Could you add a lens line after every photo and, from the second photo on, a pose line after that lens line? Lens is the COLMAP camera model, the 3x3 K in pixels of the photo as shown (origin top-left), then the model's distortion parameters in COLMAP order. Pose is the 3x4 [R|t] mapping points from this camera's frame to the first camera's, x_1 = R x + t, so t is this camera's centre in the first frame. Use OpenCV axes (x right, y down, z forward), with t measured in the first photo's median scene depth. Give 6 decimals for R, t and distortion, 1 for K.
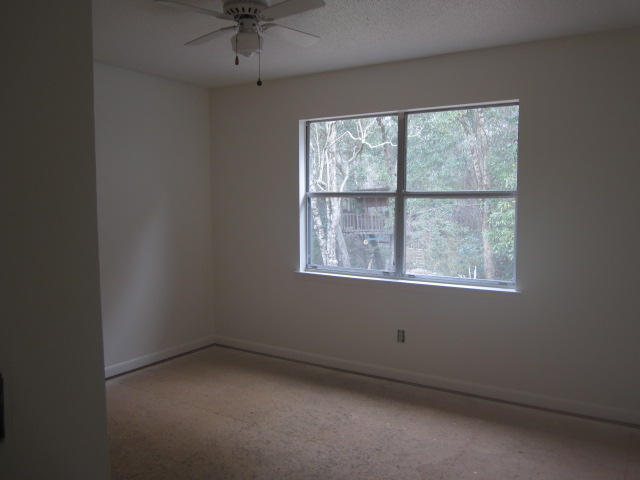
lens RADIAL K [[536.2, 0, 321.8], [0, 536.2, 236.1], [0, 0, 1]] dist [-0.034644, -0.006574]
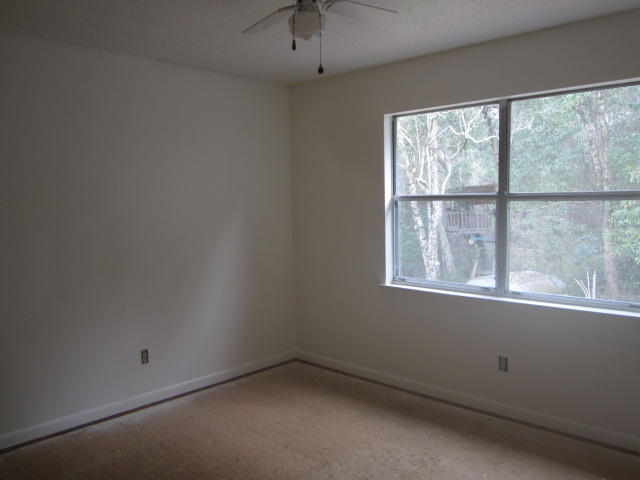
lens RADIAL K [[536.2, 0, 316.0], [0, 536.2, 239.4], [0, 0, 1]] dist [-0.034644, -0.006574]
pose [[0.979542, -0.001667, -0.201235, 0.025335], [0.003451, 0.999958, 0.008518, -0.017473], [0.201212, -0.009038, 0.979506, 0.106038]]
